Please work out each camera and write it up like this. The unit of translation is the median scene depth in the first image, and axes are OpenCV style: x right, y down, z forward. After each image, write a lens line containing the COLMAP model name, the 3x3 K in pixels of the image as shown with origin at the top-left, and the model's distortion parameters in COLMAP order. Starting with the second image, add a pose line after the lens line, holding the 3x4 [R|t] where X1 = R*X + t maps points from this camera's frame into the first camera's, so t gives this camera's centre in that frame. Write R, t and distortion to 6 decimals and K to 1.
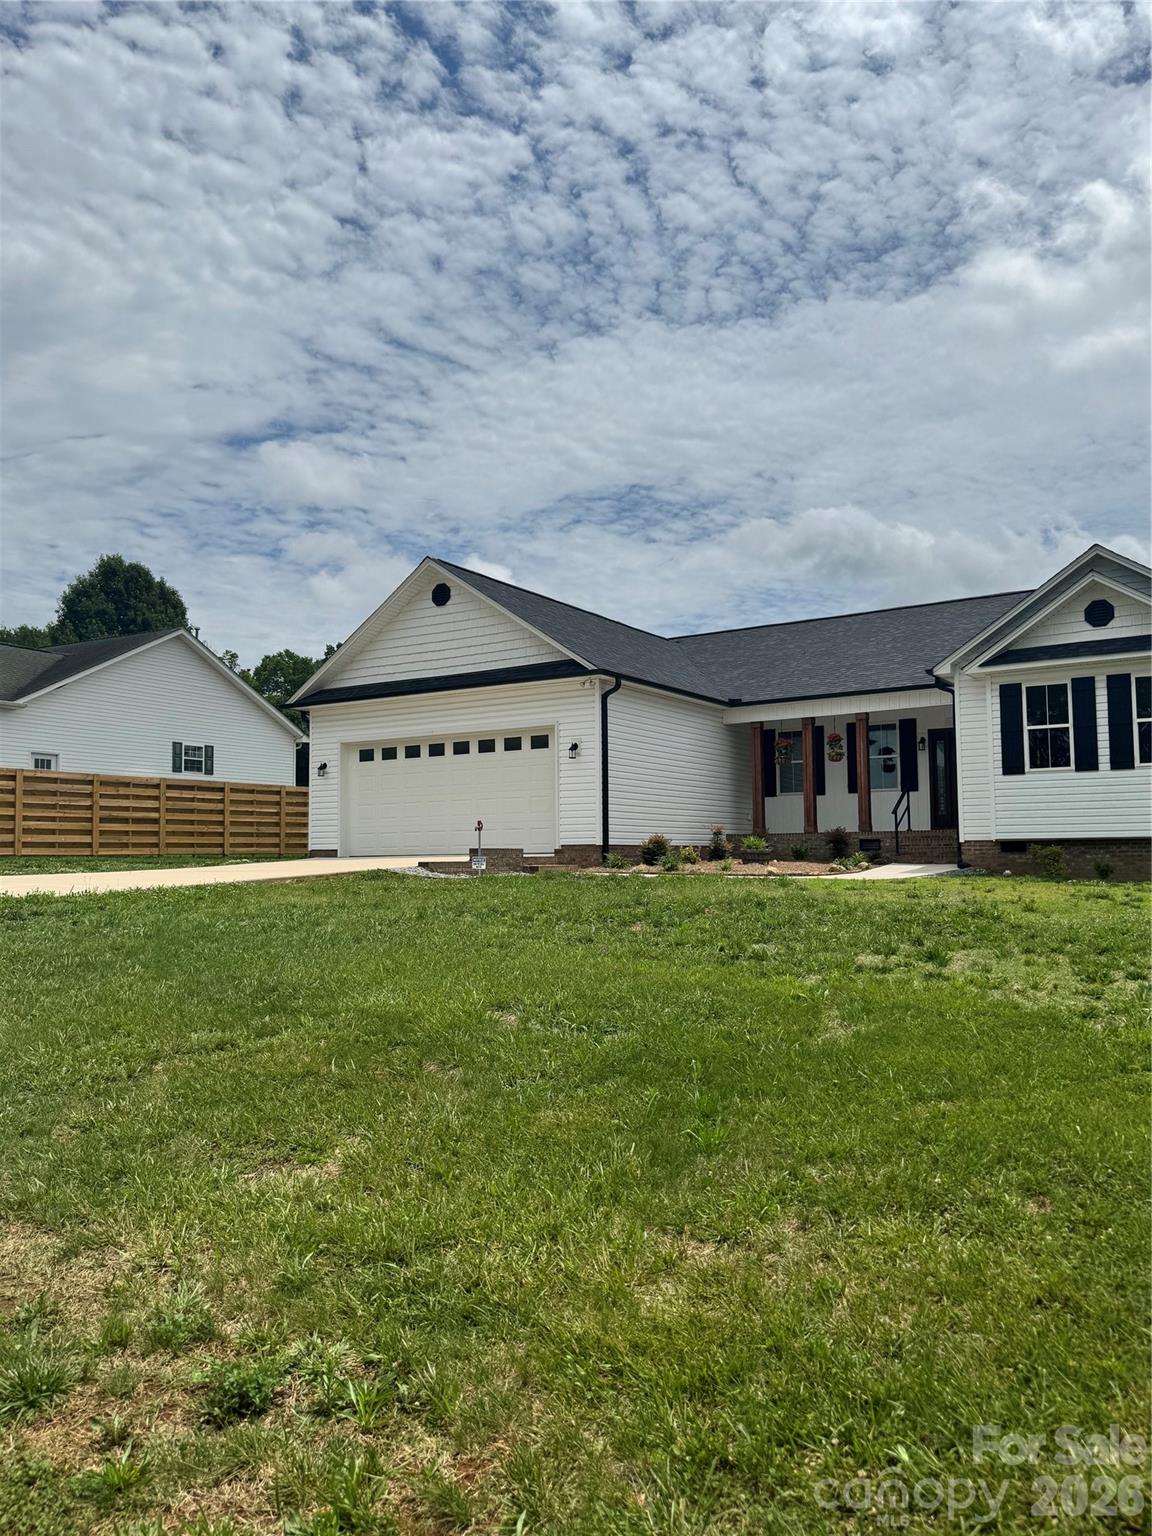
lens RADIAL K [[1140.8, 0, 529.9], [0, 1140.8, 770.8], [0, 0, 1]] dist [0.006557, 0.000989]
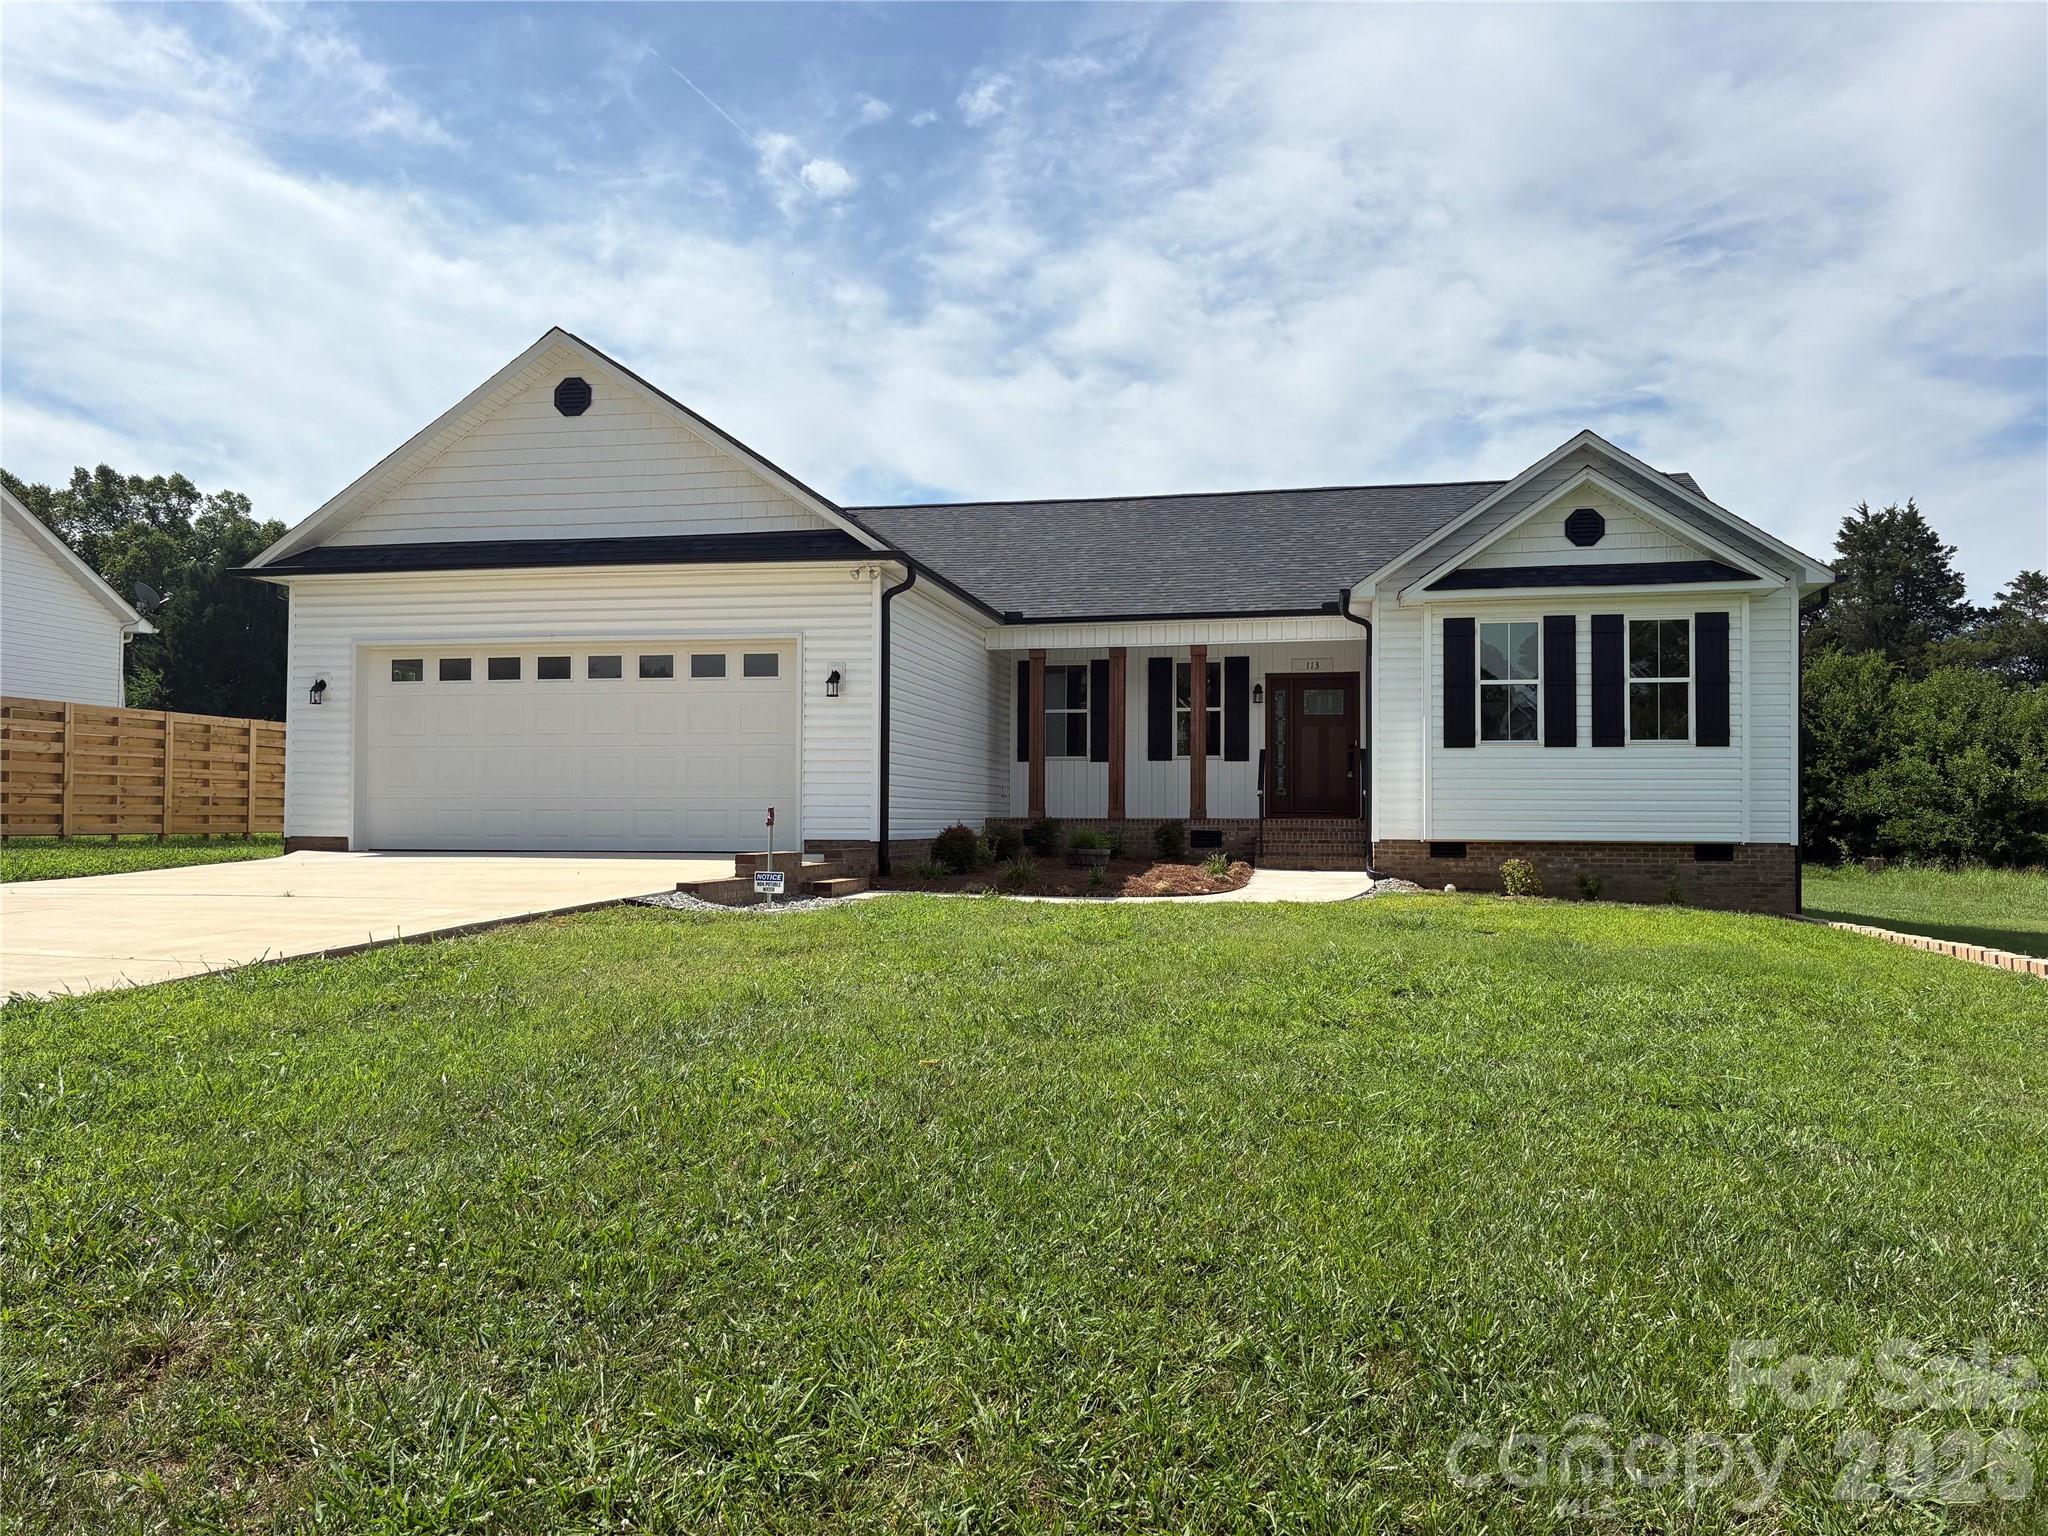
lens RADIAL K [[1545.6, 0, 1025.2], [0, 1545.6, 804.1], [0, 0, 1]] dist [0.025195, -0.002363]
pose [[0.925837, 0.016825, 0.377547, -0.183771], [-0.041819, 0.997434, 0.058101, -0.006379], [-0.375601, -0.069580, 0.924166, 0.209491]]
